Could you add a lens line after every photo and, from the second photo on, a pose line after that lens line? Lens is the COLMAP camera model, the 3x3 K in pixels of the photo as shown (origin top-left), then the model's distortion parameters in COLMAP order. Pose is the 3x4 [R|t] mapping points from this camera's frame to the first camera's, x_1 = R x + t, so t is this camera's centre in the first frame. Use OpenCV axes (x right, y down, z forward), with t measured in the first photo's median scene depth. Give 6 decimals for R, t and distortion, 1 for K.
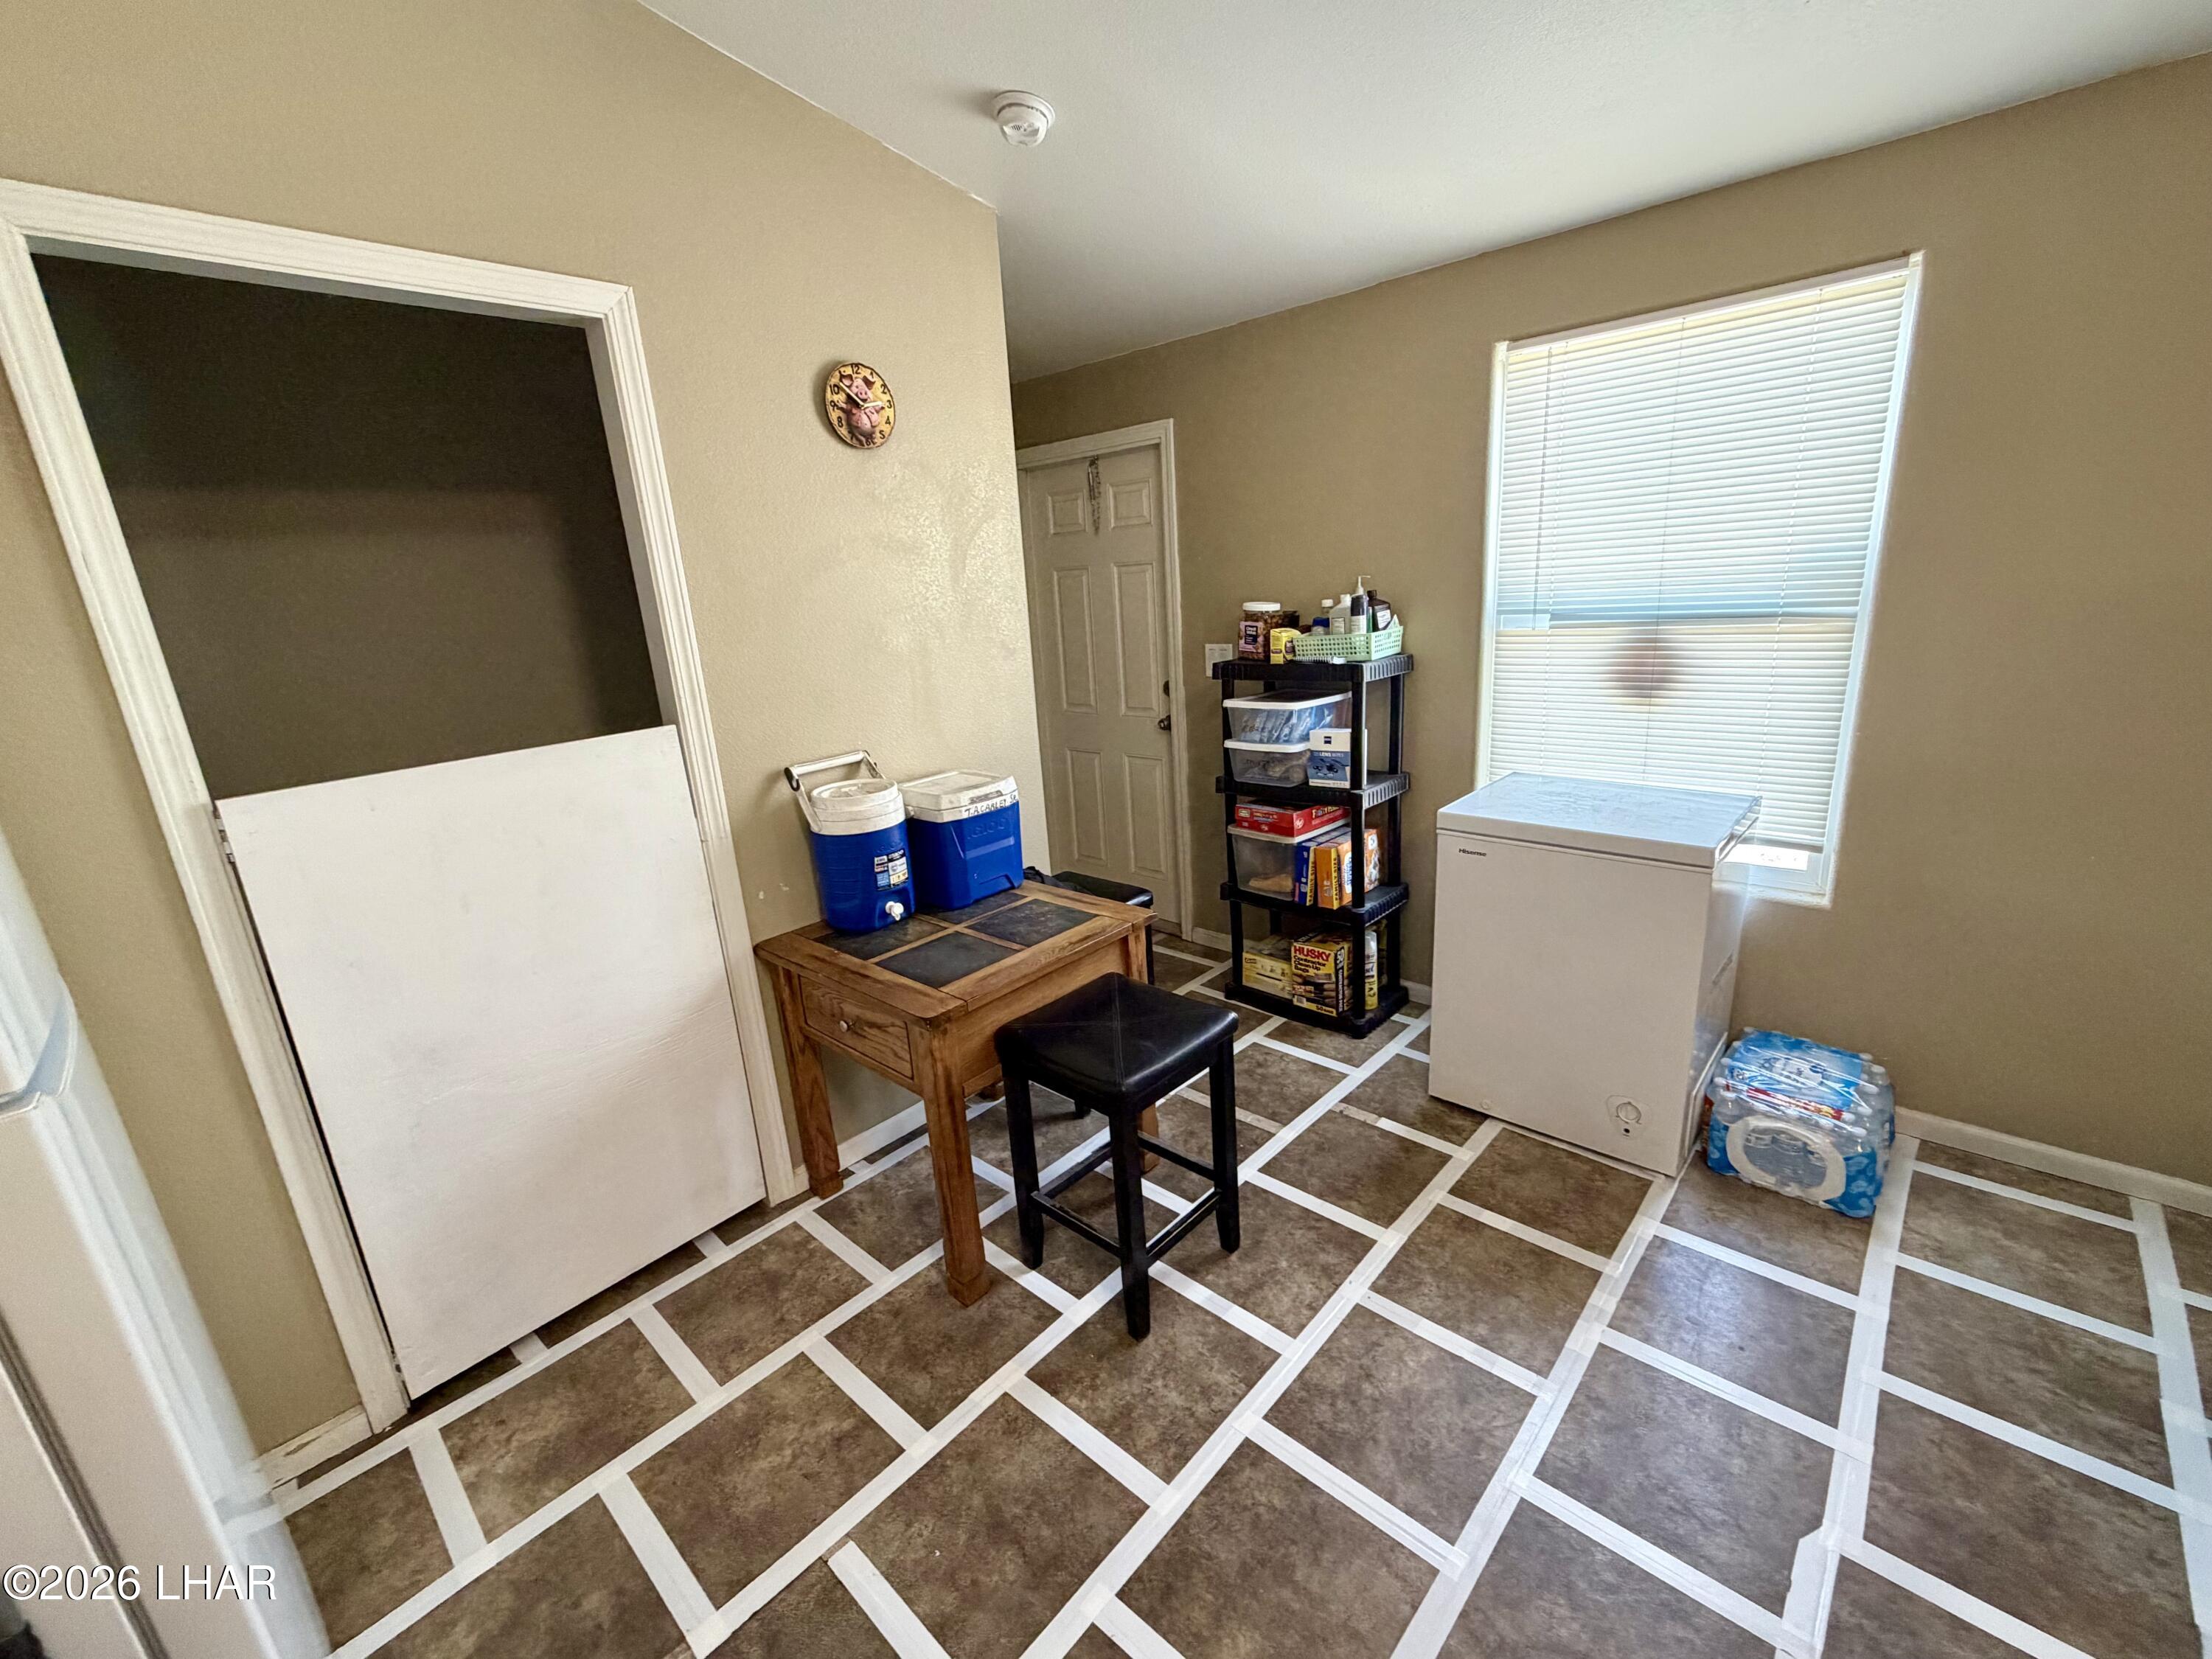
lens RADIAL K [[916.4, 0, 1103.5], [0, 916.4, 830.0], [0, 0, 1]] dist [-0.000688, 0.000808]
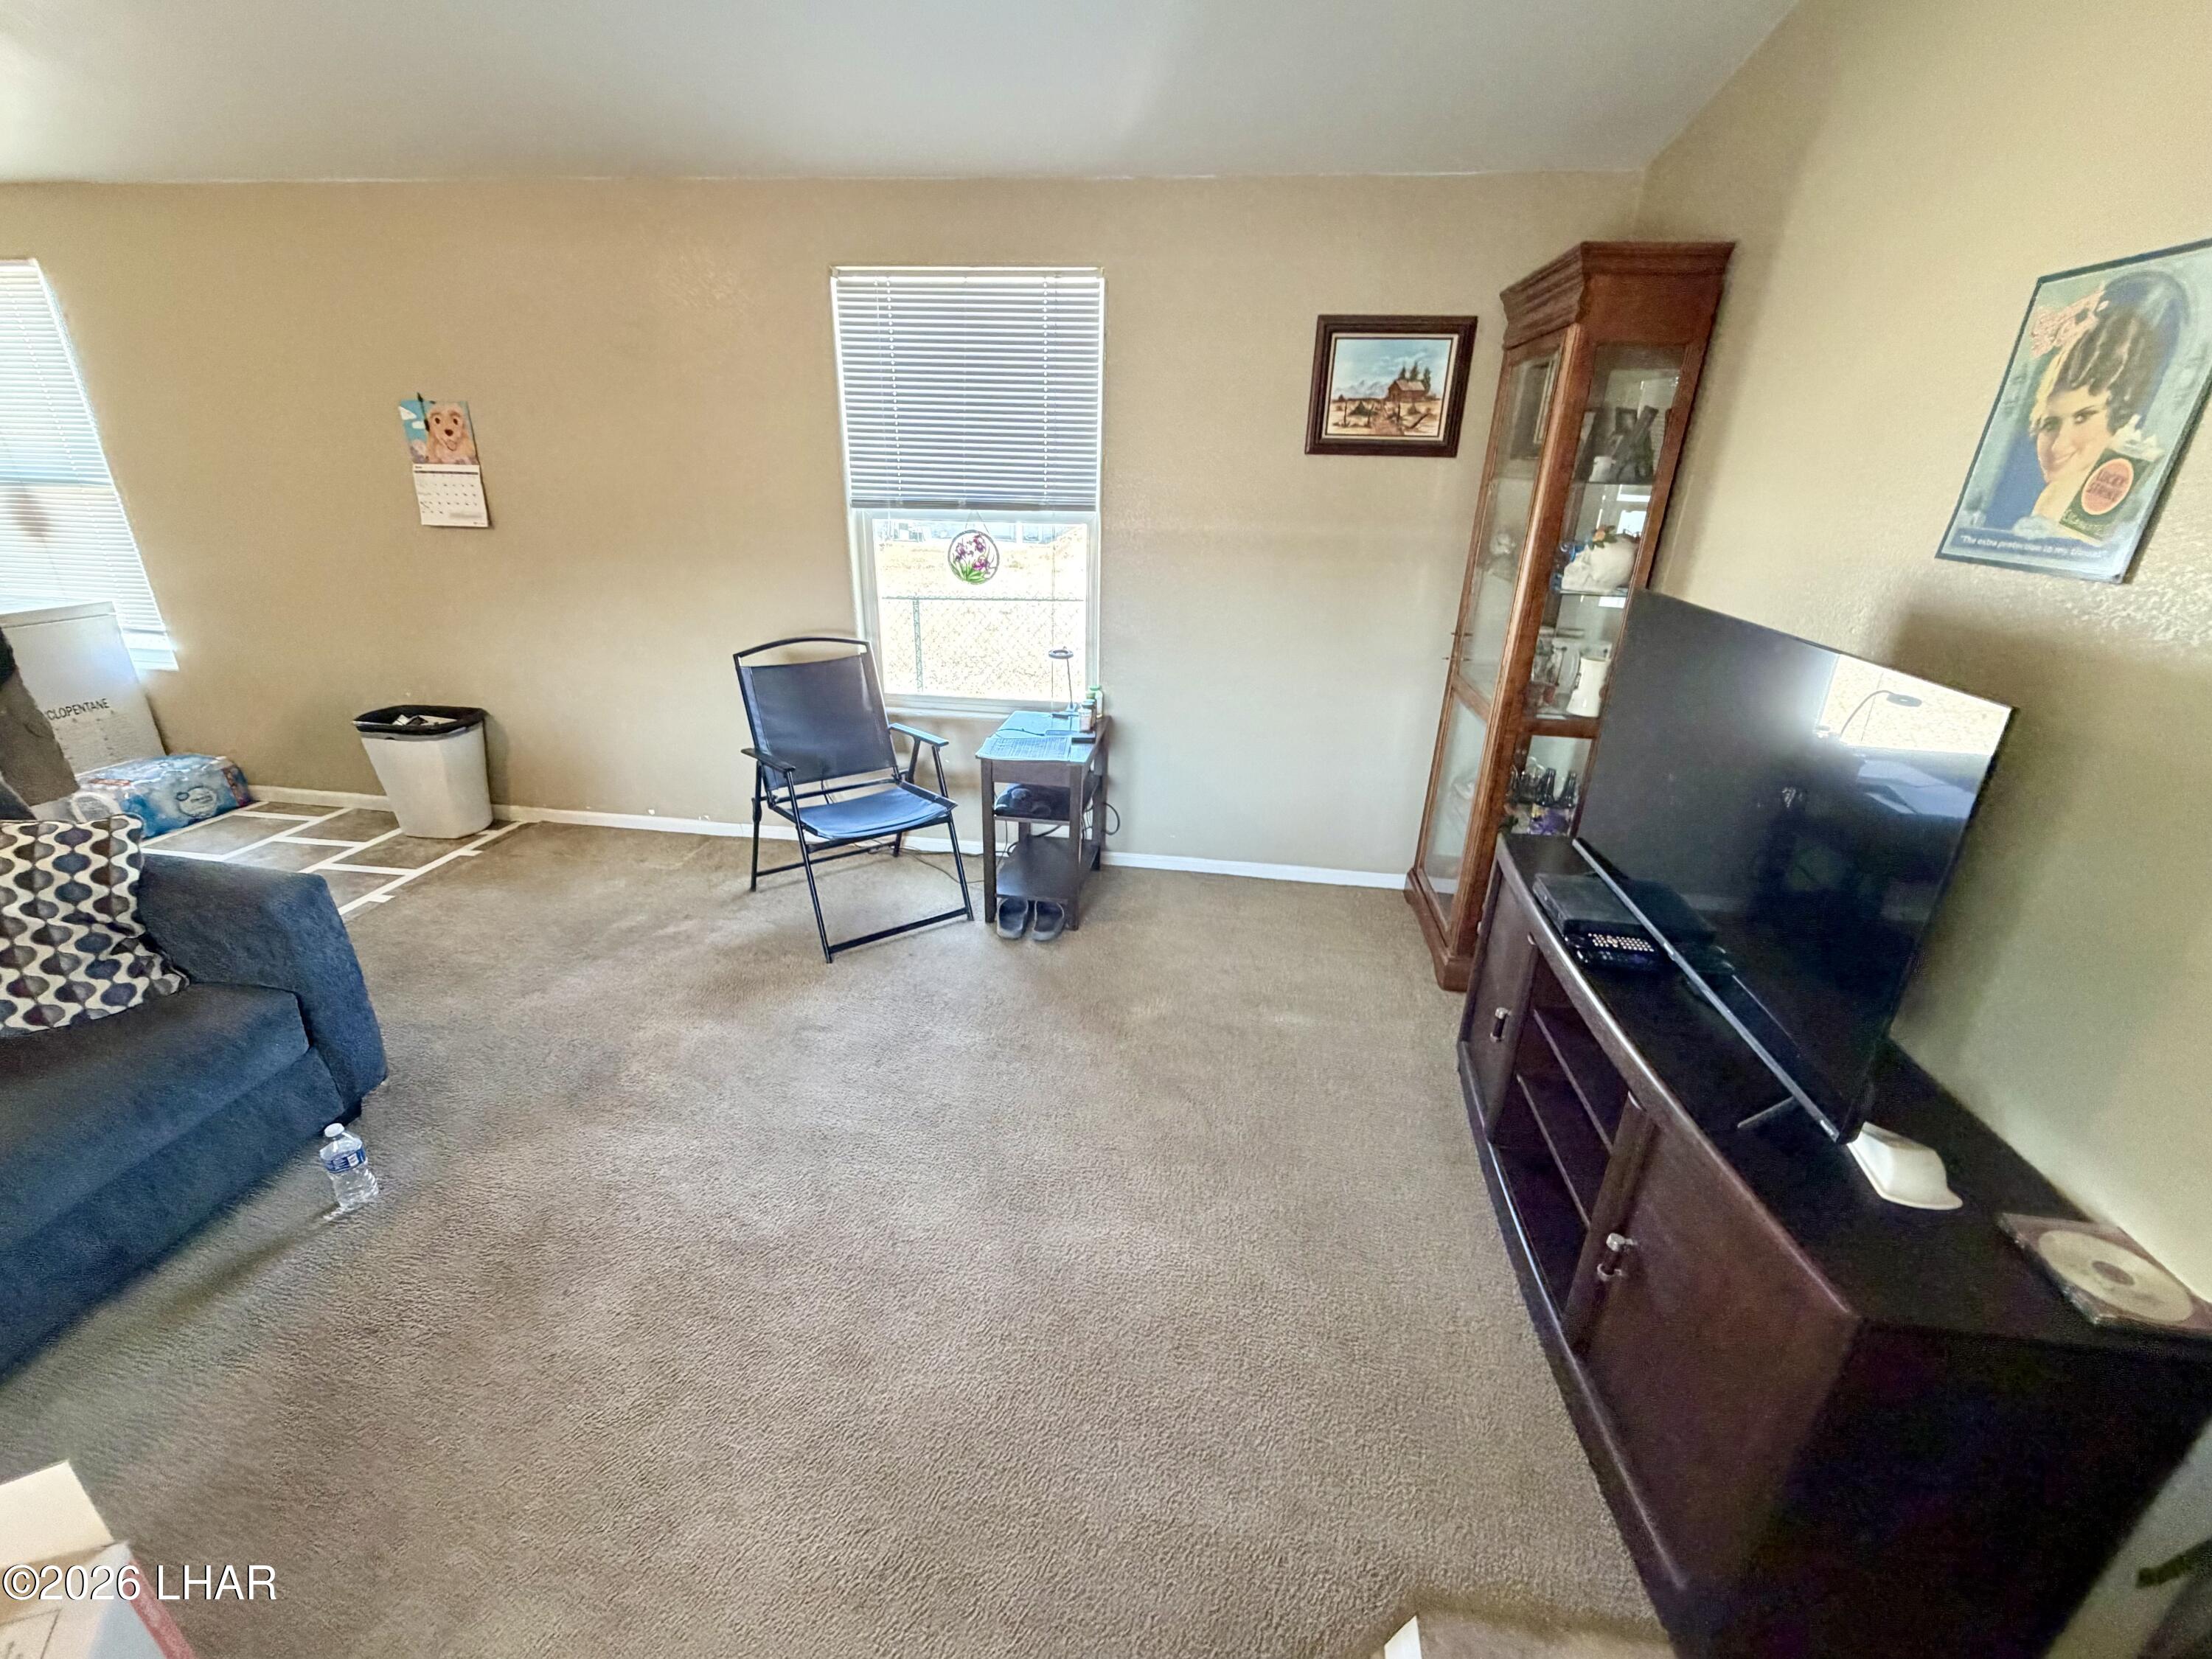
lens RADIAL K [[916.4, 0, 1094.0], [0, 916.4, 832.0], [0, 0, 1]] dist [-0.000688, 0.000808]
pose [[0.821032, -0.135311, 0.554615, 1.508801], [0.077604, 0.988940, 0.126393, 0.368807], [-0.565583, -0.060732, 0.822452, -1.639133]]
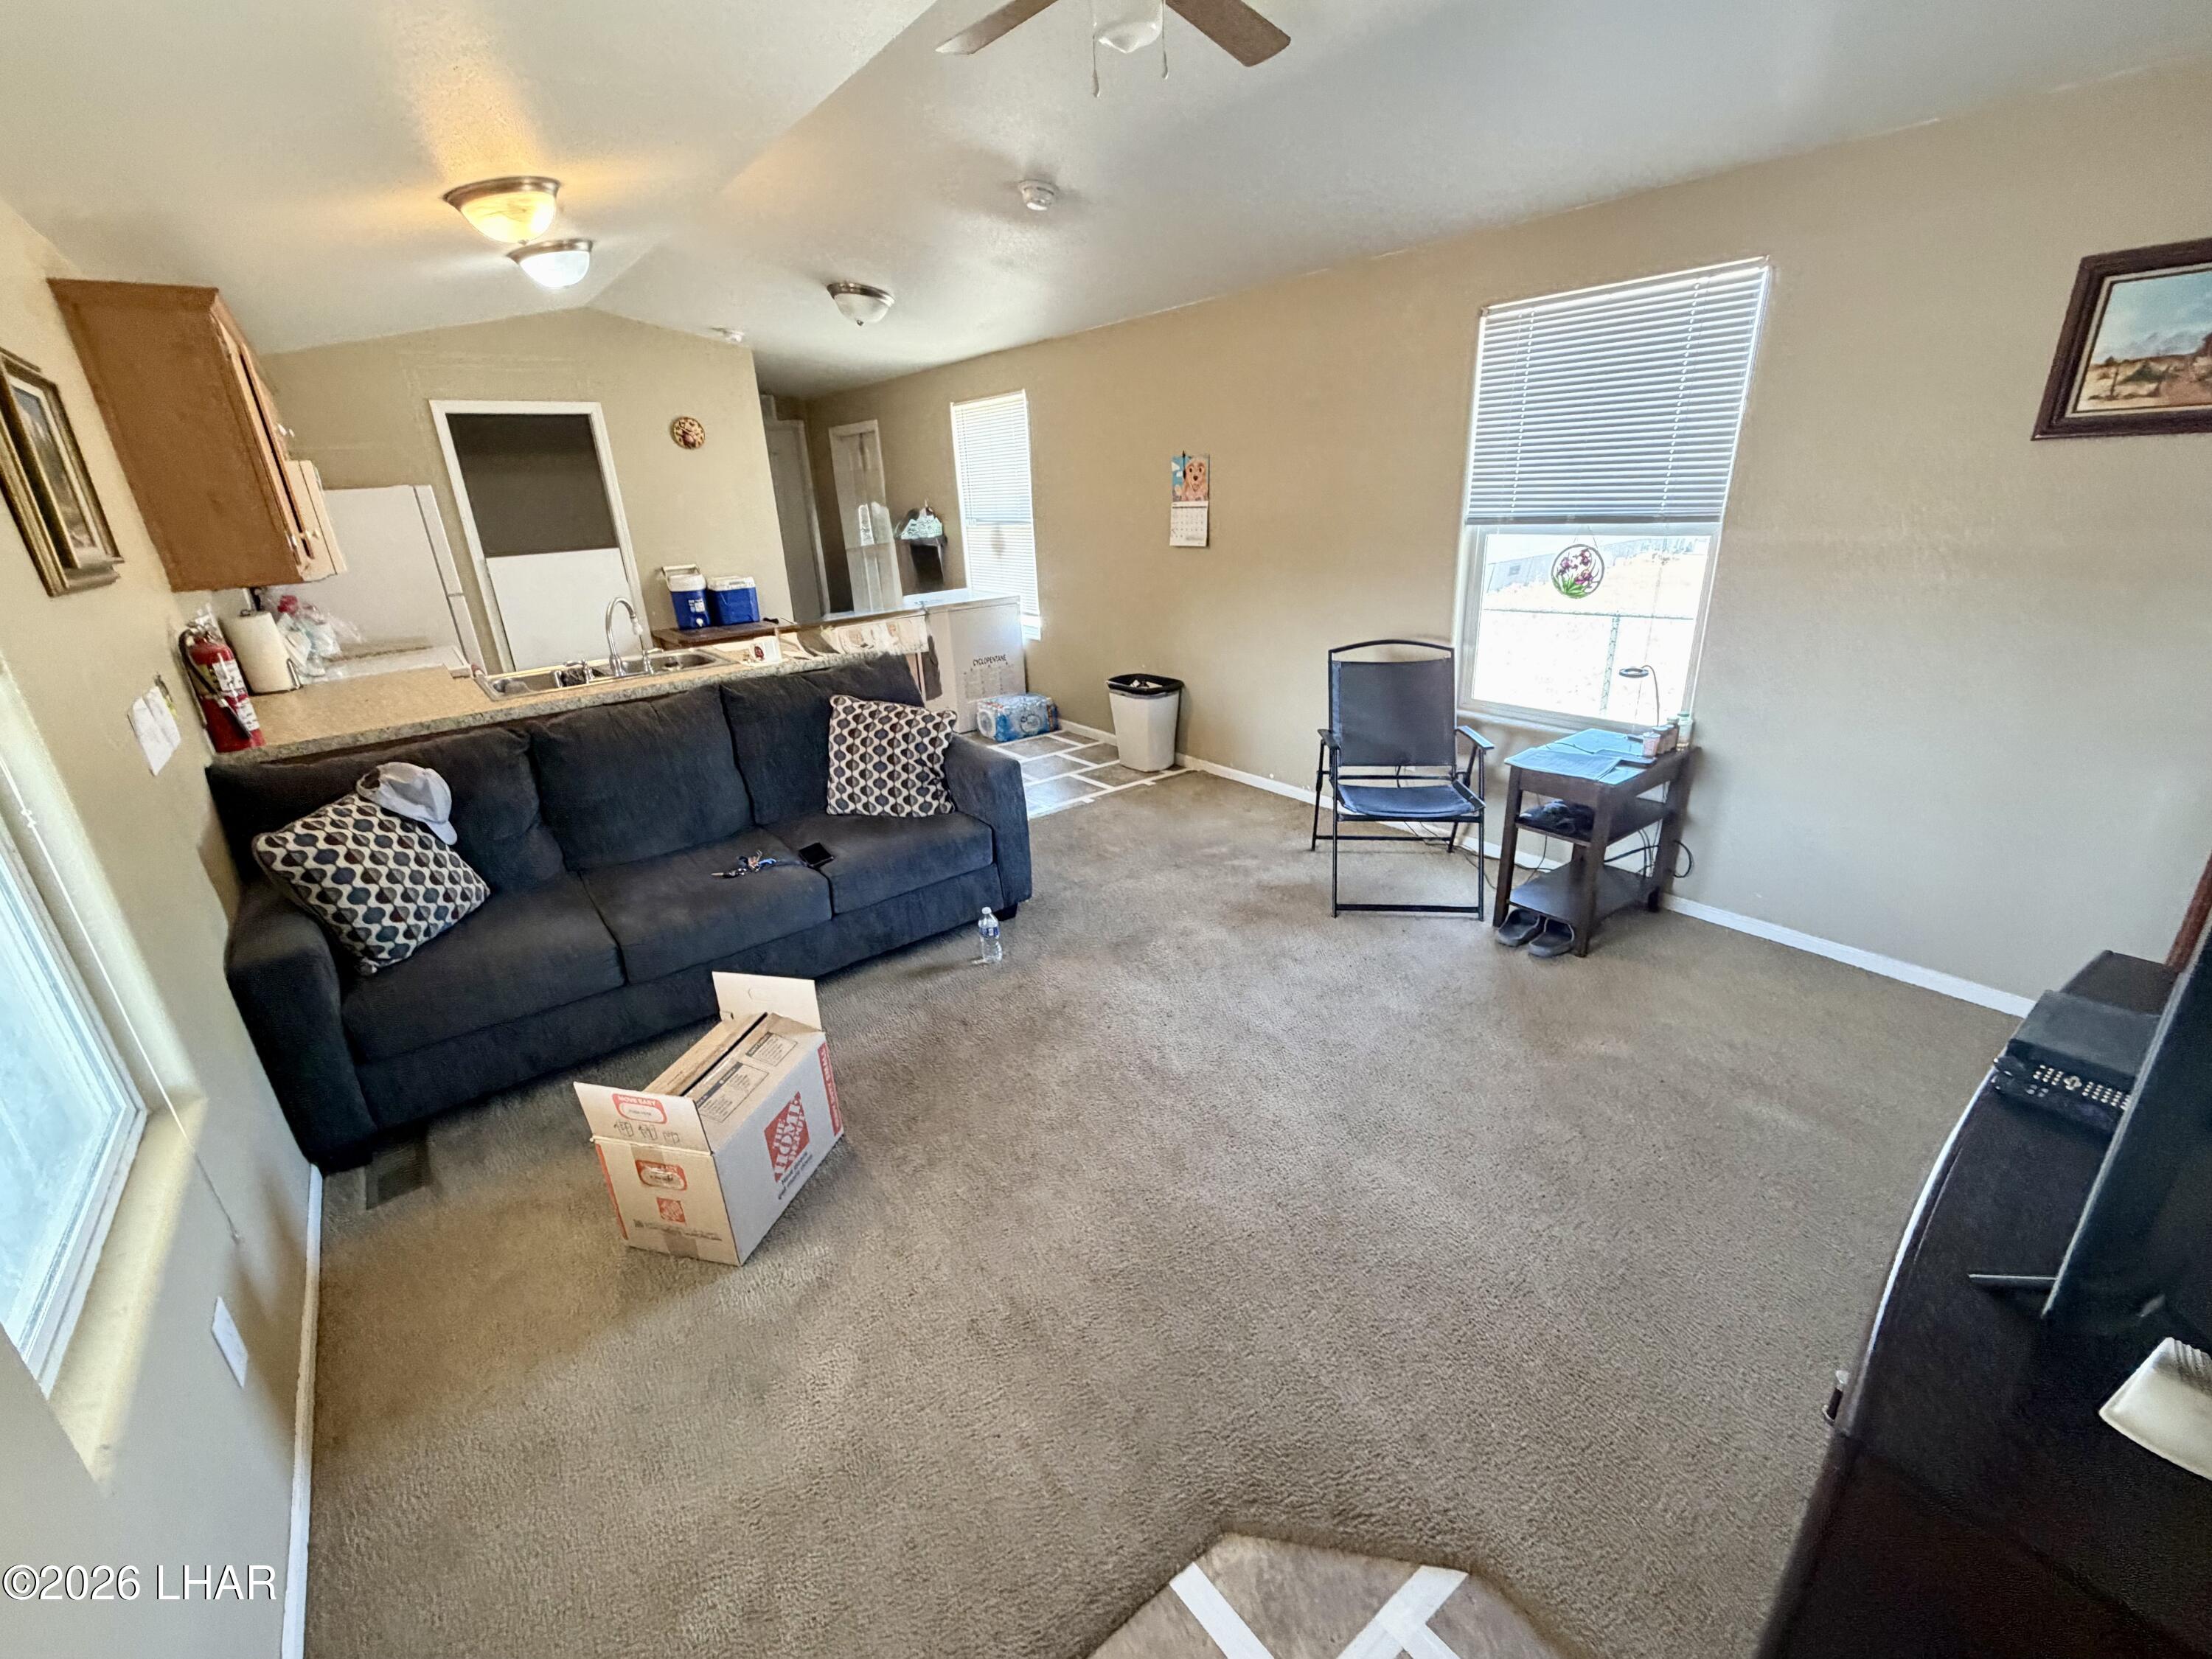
lens RADIAL K [[916.4, 0, 1110.9], [0, 916.4, 828.5], [0, 0, 1]] dist [-0.000688, 0.000808]
pose [[0.985542, 0.079829, -0.149443, 1.791041], [-0.064593, 0.992460, 0.104172, 0.416149], [0.156632, -0.093012, 0.983267, -1.944282]]
